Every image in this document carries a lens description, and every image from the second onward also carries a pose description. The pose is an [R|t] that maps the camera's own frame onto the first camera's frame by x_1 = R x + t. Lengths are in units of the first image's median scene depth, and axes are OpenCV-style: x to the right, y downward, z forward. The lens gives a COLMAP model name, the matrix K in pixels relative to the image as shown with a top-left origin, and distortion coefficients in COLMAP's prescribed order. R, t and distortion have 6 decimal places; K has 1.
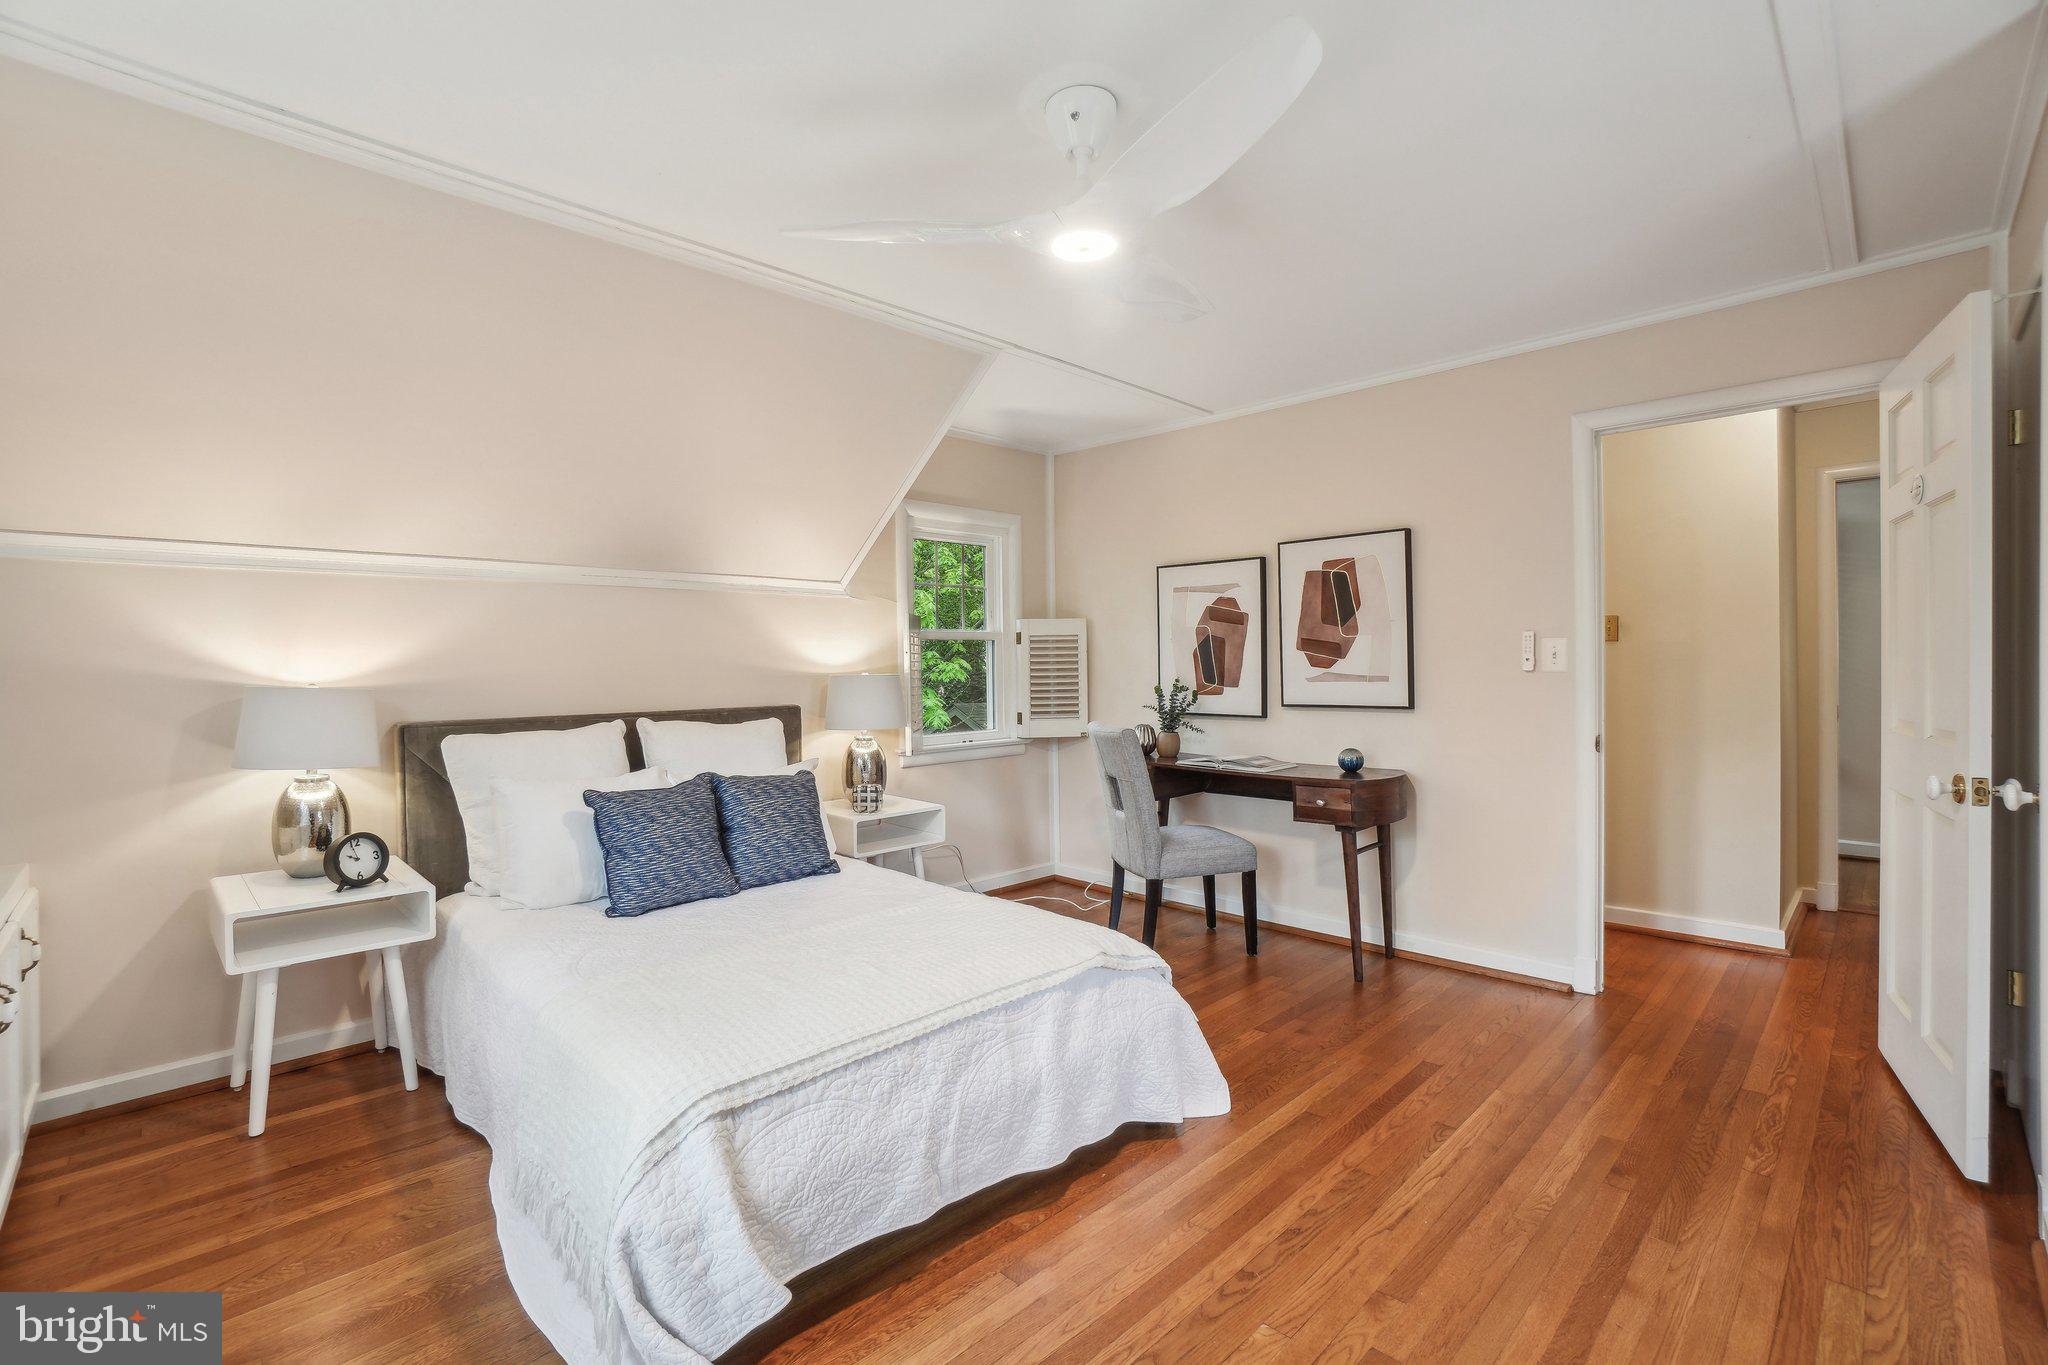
lens RADIAL K [[913.8, 0, 1014.0], [0, 913.8, 668.0], [0, 0, 1]] dist [-0.024657, 0.003237]
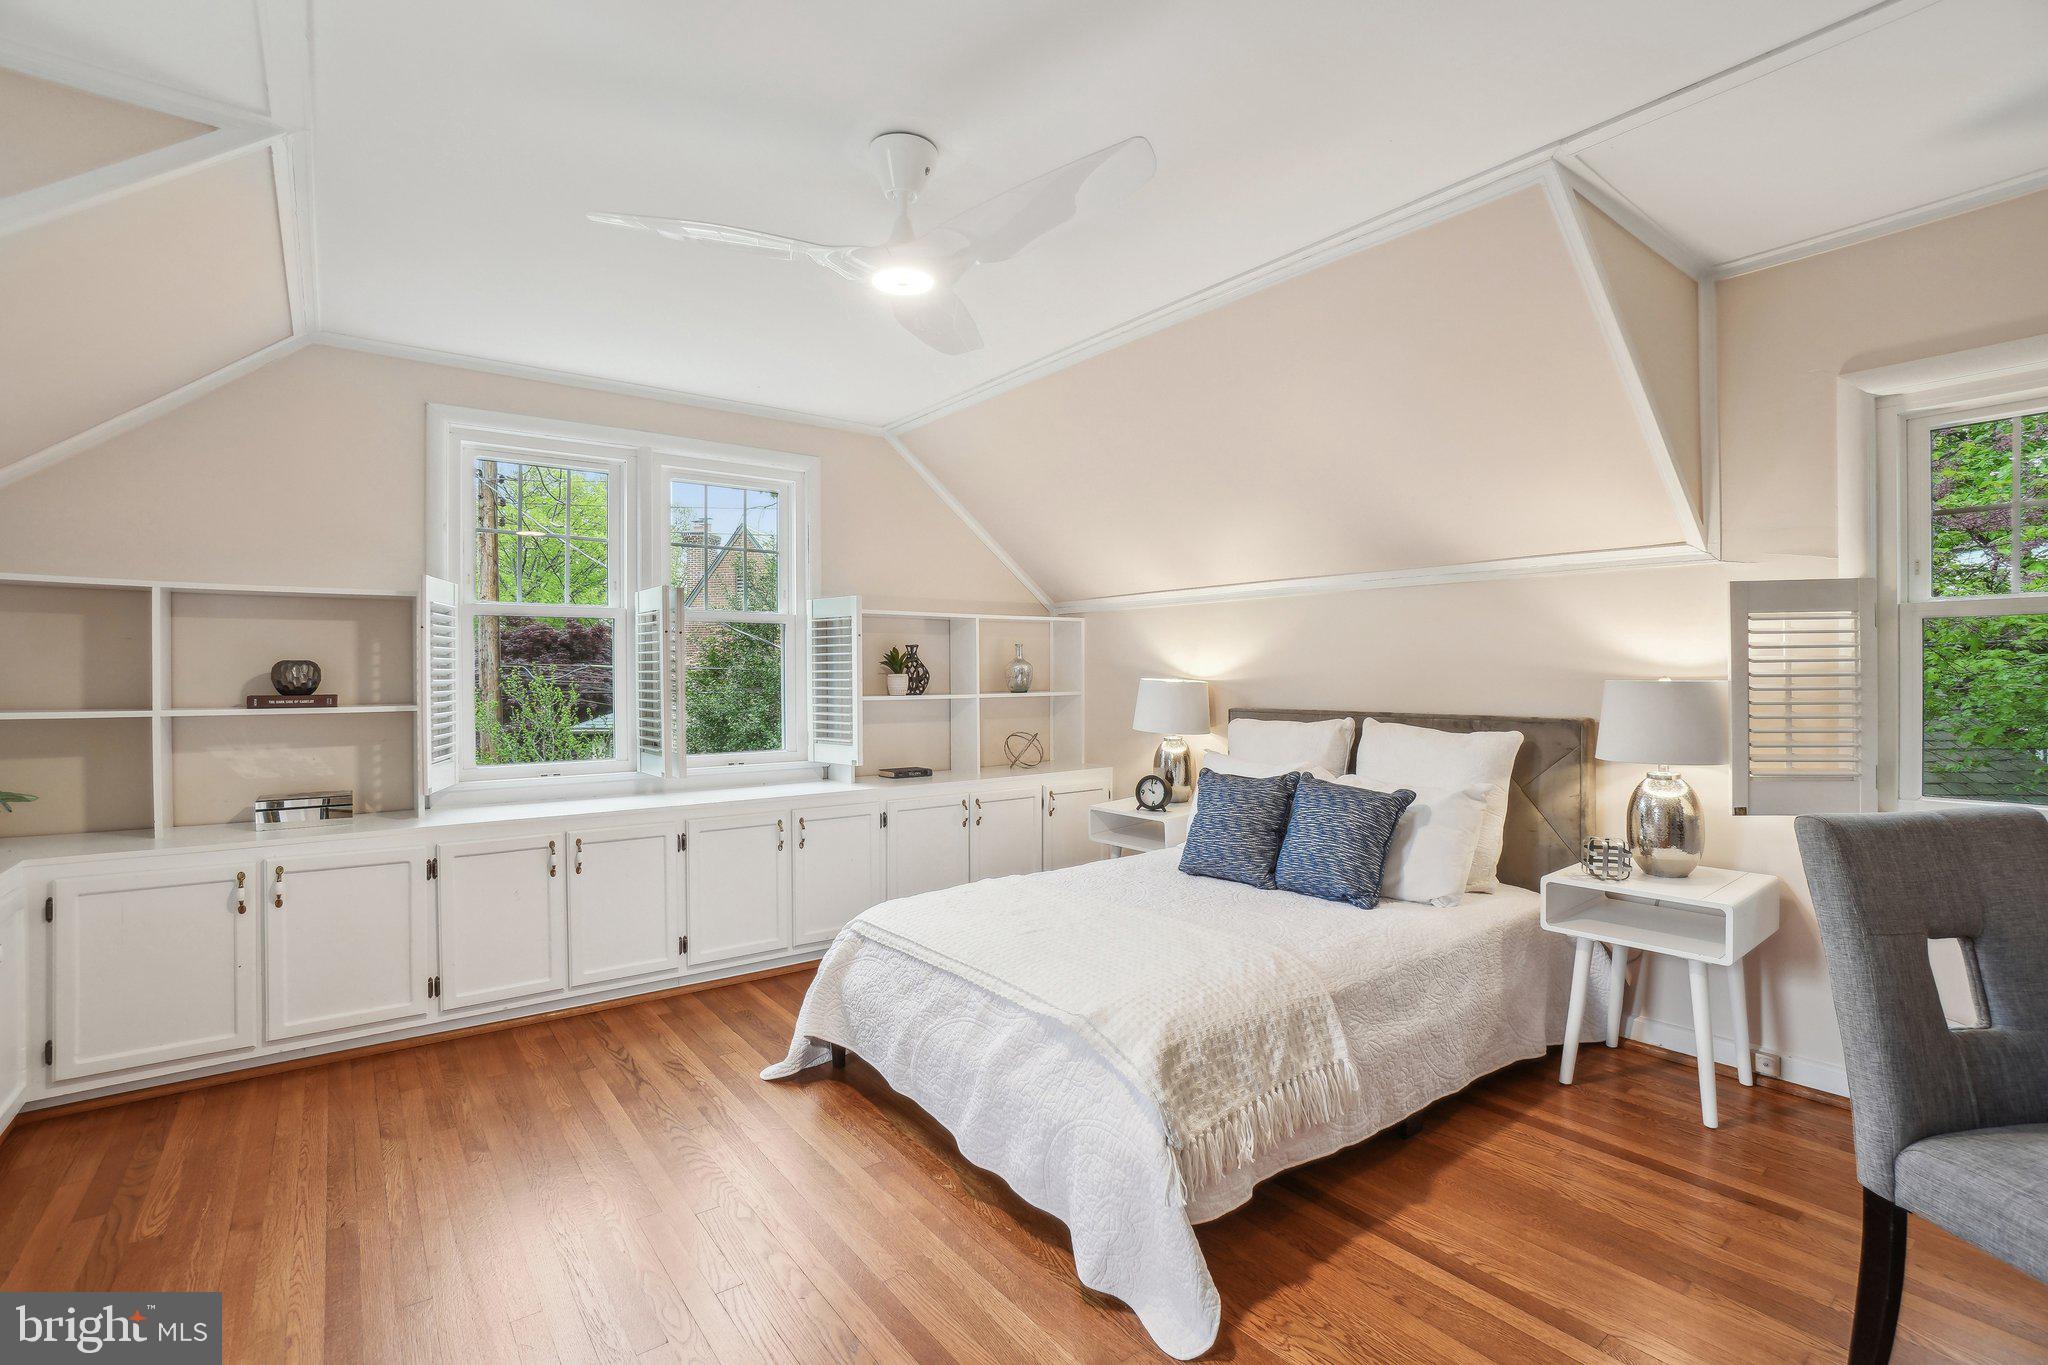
lens RADIAL K [[913.8, 0, 1013.6], [0, 913.8, 684.7], [0, 0, 1]] dist [-0.024657, 0.003237]
pose [[-0.116714, 0.020181, -0.992960, 0.716084], [-0.003142, 0.999781, 0.020689, -0.001961], [0.993161, 0.005535, -0.116625, 0.809631]]
